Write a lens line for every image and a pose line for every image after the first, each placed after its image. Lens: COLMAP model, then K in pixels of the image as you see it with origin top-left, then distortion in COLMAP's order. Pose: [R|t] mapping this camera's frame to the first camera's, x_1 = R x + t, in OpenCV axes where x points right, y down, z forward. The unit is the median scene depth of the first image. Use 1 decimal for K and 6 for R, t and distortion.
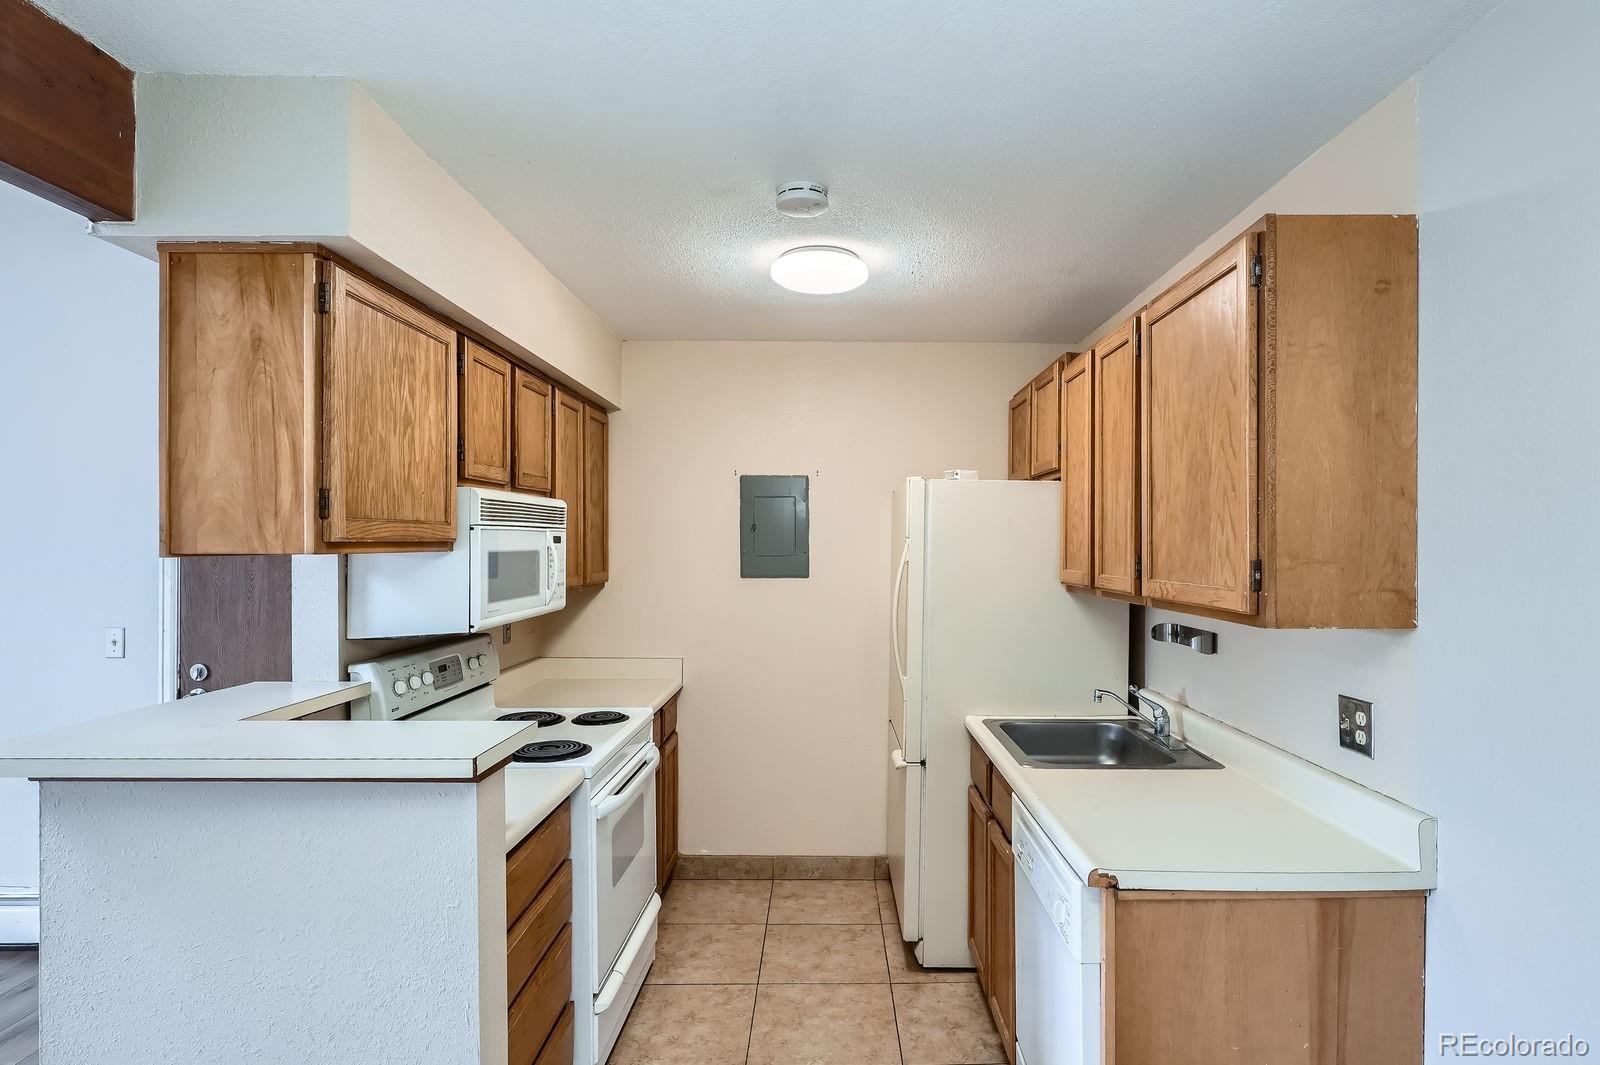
lens RADIAL K [[851.9, 0, 836.0], [0, 851.9, 547.5], [0, 0, 1]] dist [0.002390, -0.000502]
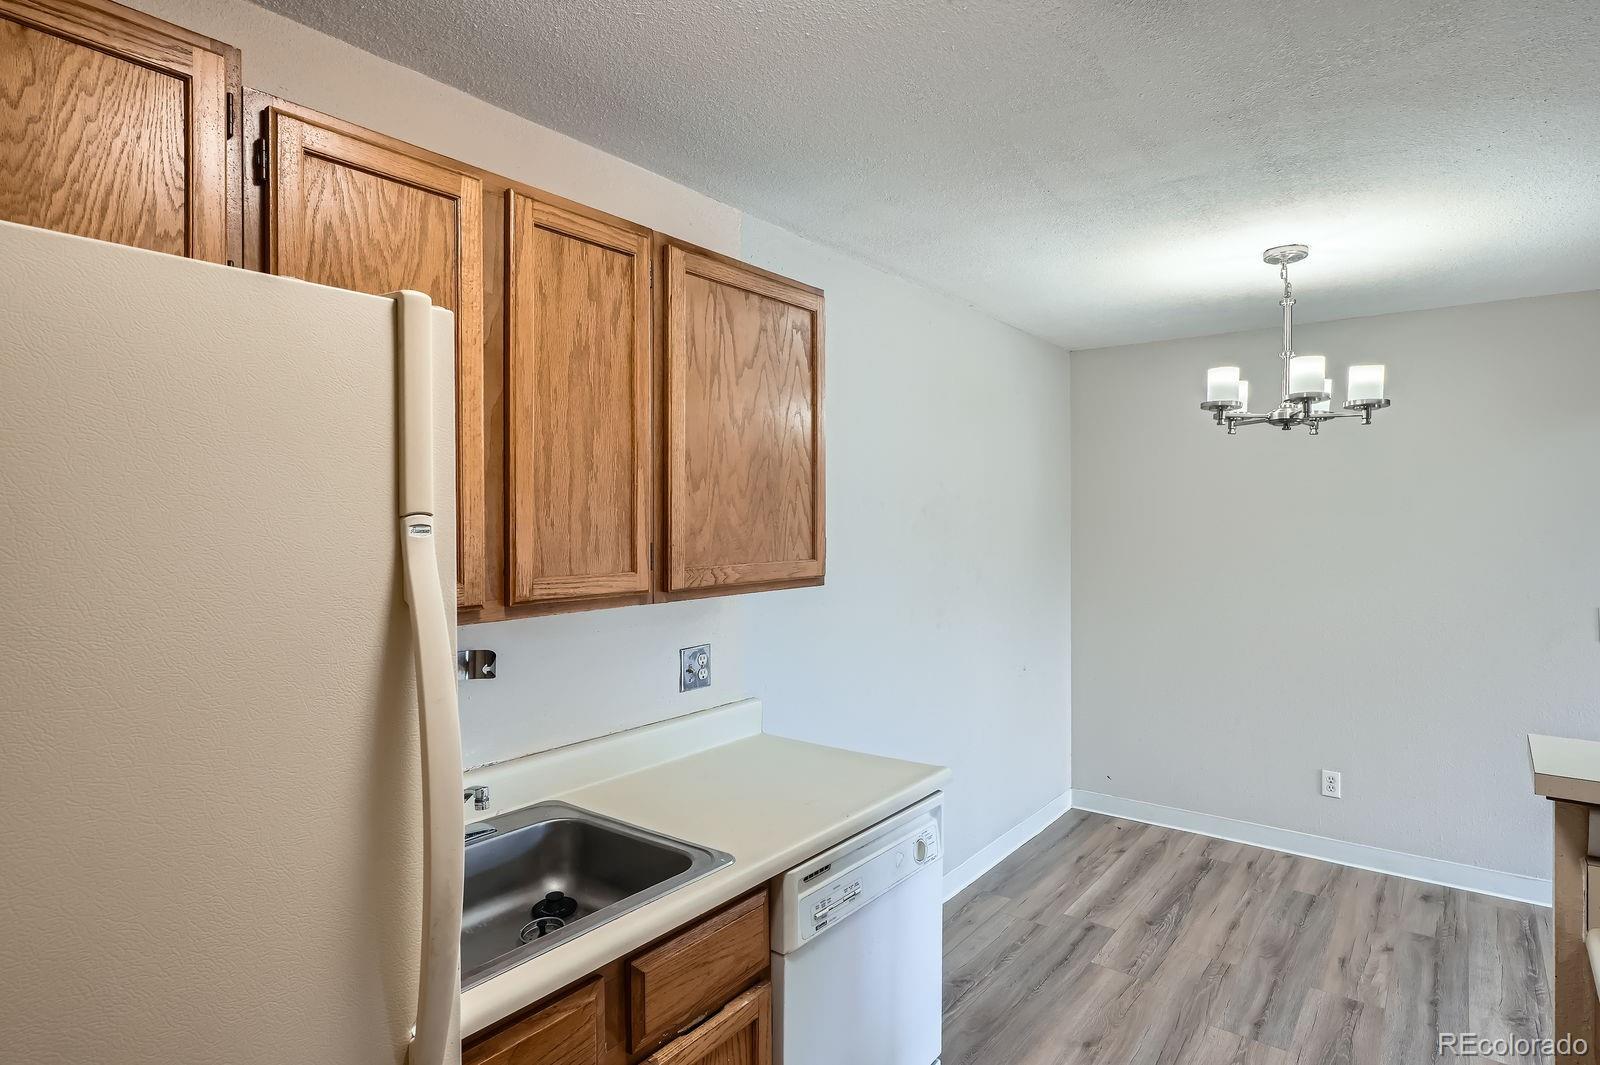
lens RADIAL K [[851.9, 0, 792.1], [0, 851.9, 517.4], [0, 0, 1]] dist [0.002390, -0.000502]
pose [[-0.777452, 0.001988, 0.628939, -0.232626], [0.003259, 0.999994, 0.000867, -0.012274], [-0.628934, 0.002724, -0.777454, 1.471717]]
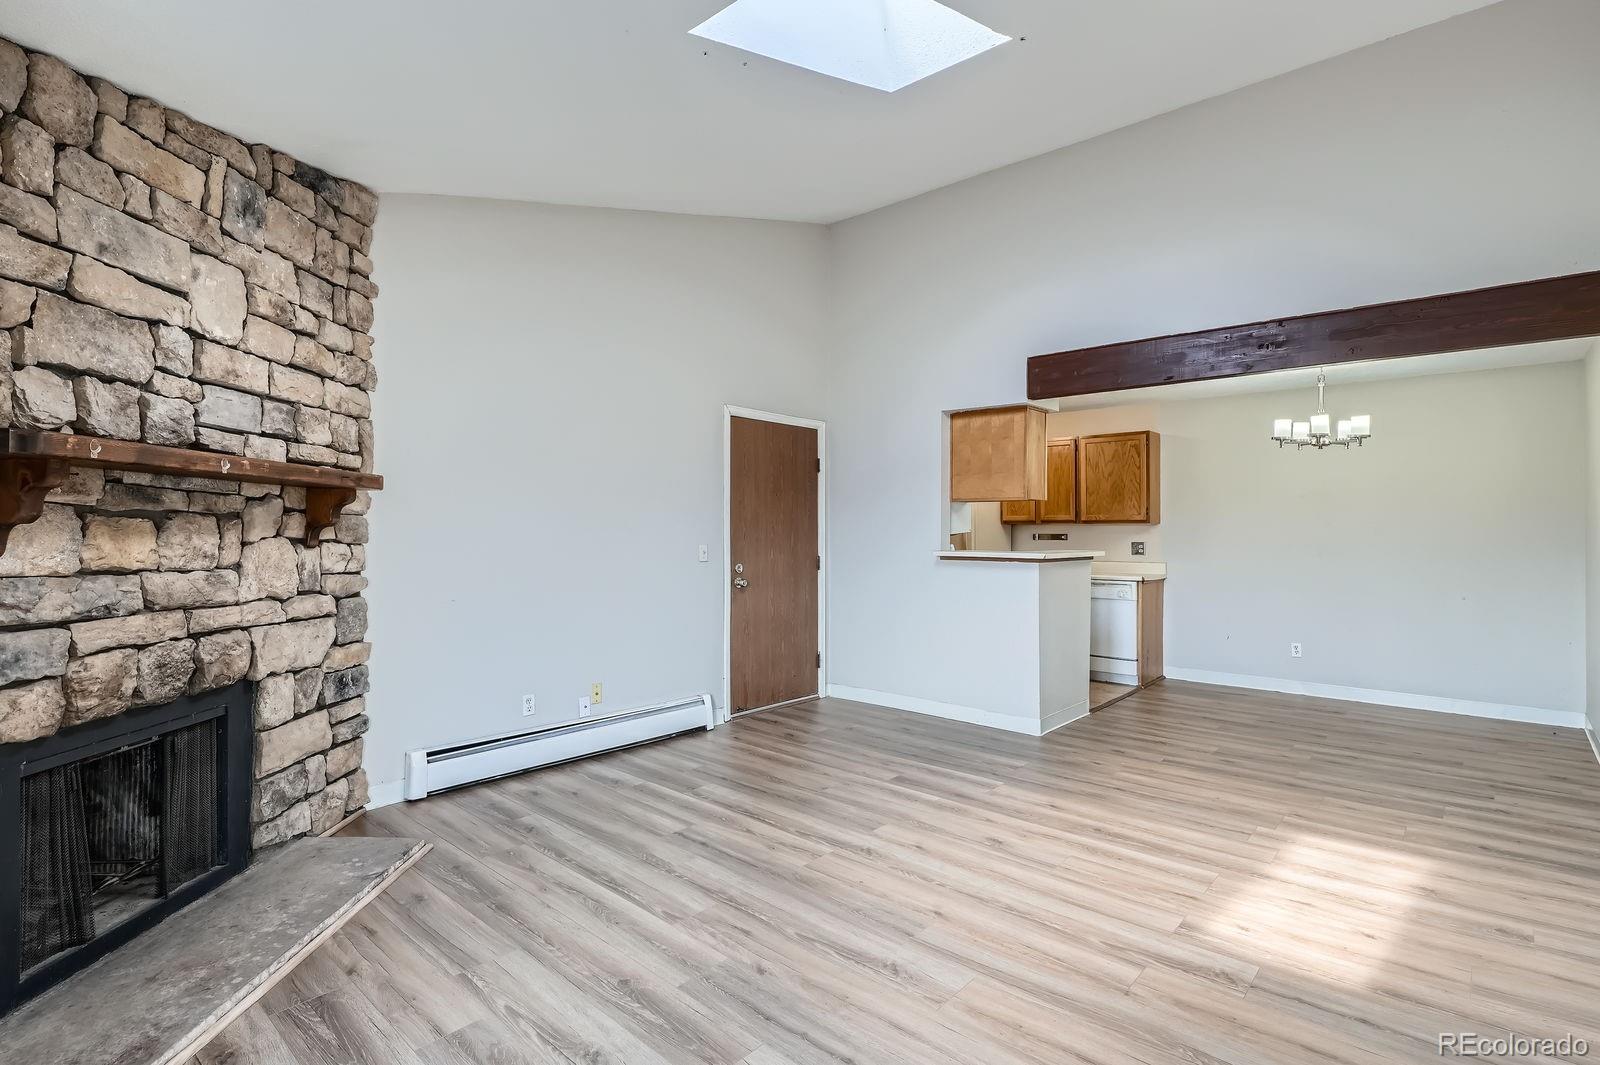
lens RADIAL K [[782.0, 0, 799.5], [0, 782.0, 522.8], [0, 0, 1]] dist [-0.002201, 0.001298]
pose [[0.676620, 0.007914, 0.736290, -2.584249], [0.000307, 0.999939, -0.011030, 0.095519], [-0.736332, 0.007690, 0.676577, -0.285500]]
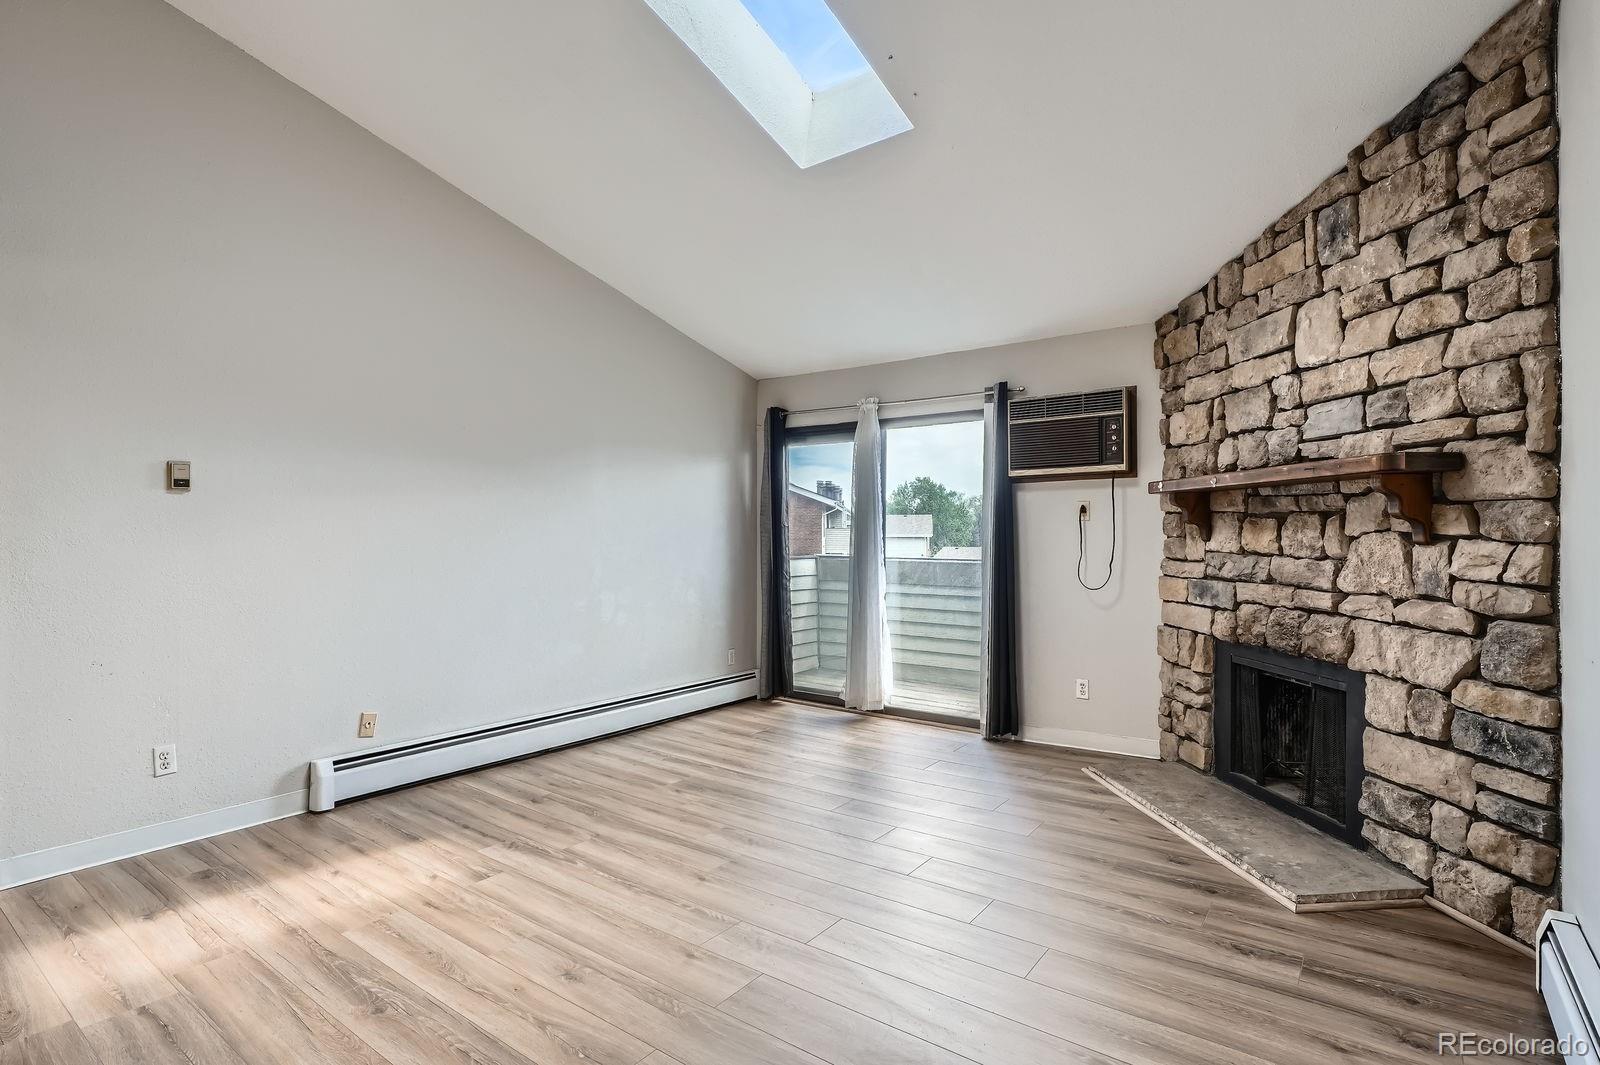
lens RADIAL K [[782.0, 0, 795.7], [0, 782.0, 530.9], [0, 0, 1]] dist [-0.002201, 0.001298]
pose [[-0.607705, -0.004556, -0.794150, -0.711422], [-0.003430, 0.999989, -0.003113, 0.109768], [0.794155, 0.000832, -0.607714, 1.208060]]
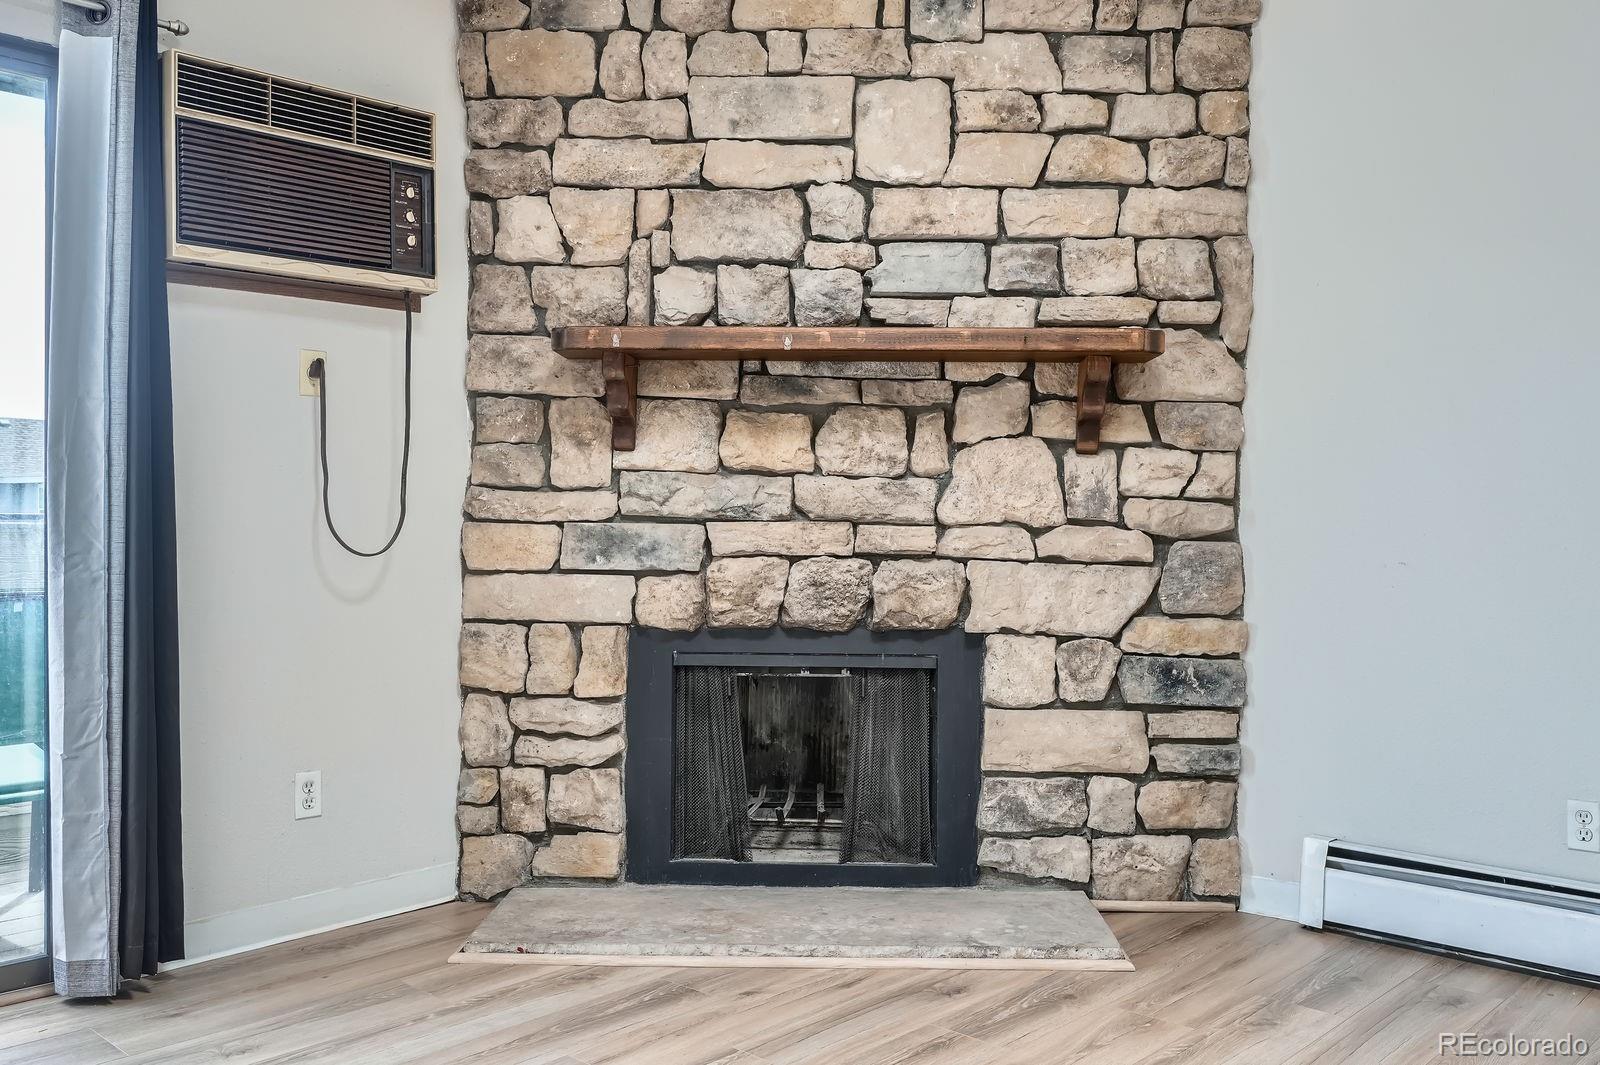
lens RADIAL K [[1390.6, 0, 806.6], [0, 1390.6, 536.3], [0, 0, 1]] dist [0.004180, -0.023944]
pose [[0.723361, 0.010137, -0.690396, -1.308403], [-0.009313, 0.999945, 0.004925, 0.211196], [0.690407, 0.002867, 0.723415, -0.111364]]
